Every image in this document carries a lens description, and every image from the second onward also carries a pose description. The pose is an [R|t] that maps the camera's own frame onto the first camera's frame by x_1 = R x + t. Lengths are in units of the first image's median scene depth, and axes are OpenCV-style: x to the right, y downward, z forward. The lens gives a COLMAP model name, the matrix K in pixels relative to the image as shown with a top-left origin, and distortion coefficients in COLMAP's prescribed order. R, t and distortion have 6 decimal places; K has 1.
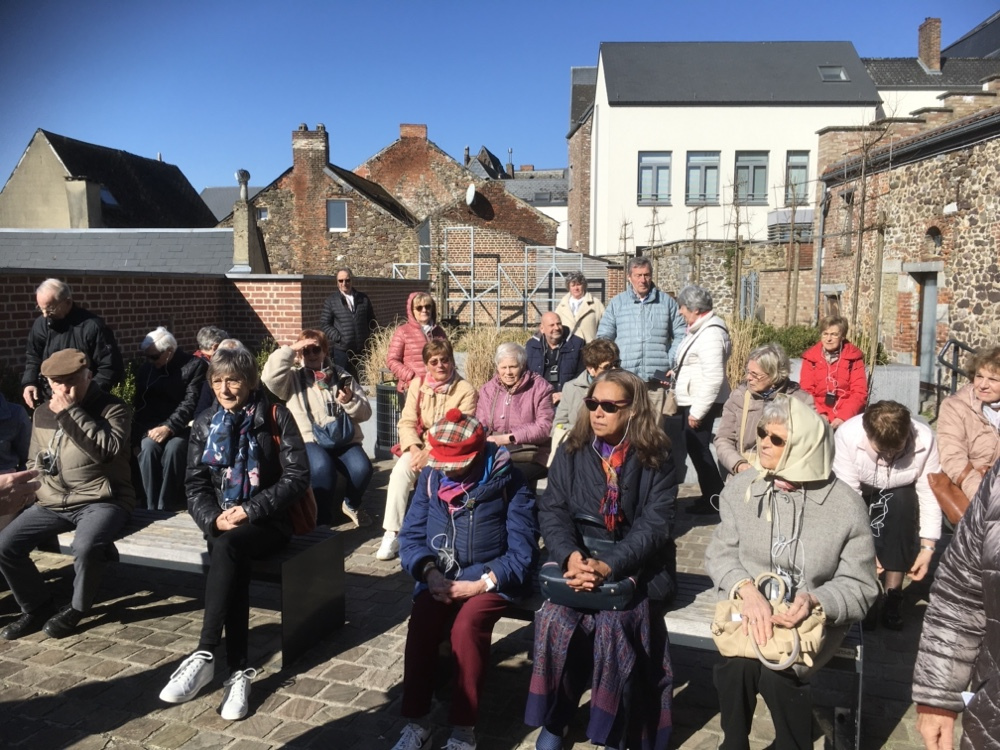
lens RADIAL K [[840.3, 0, 500.0], [0, 840.3, 375.0], [0, 0, 1]] dist [0.090080, -0.117800]
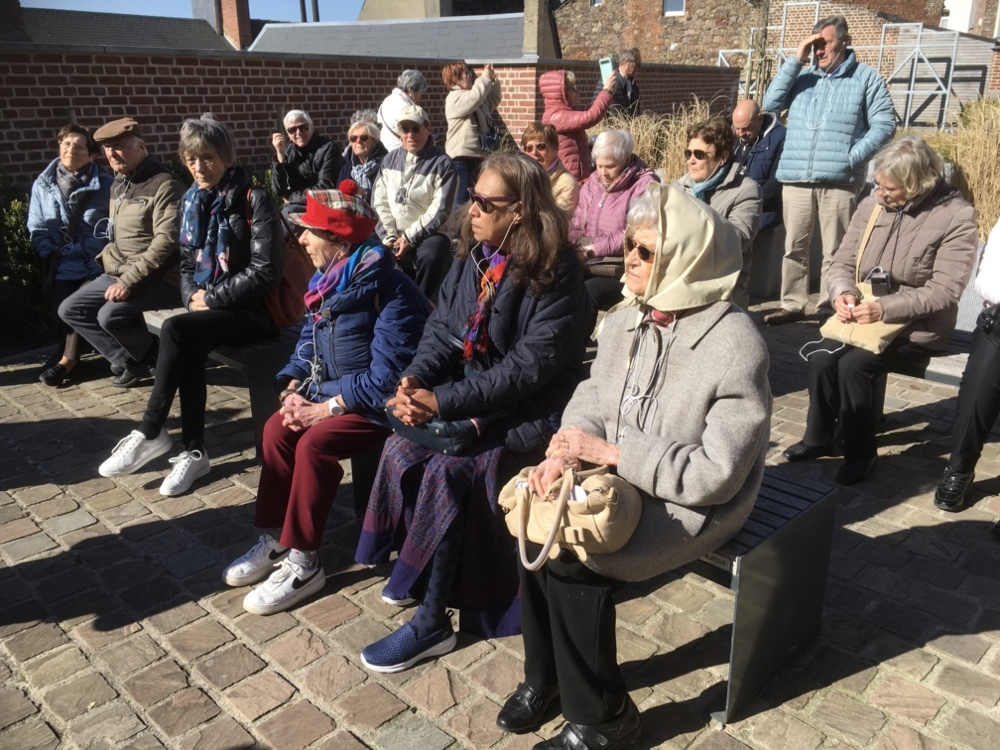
lens RADIAL K [[840.3, 0, 500.0], [0, 840.3, 375.0], [0, 0, 1]] dist [0.090080, -0.117800]
pose [[0.917481, 0.125447, -0.377481, 0.123201], [-0.037395, 0.971968, 0.232122, 0.003867], [0.396018, -0.198852, 0.896453, 0.080998]]
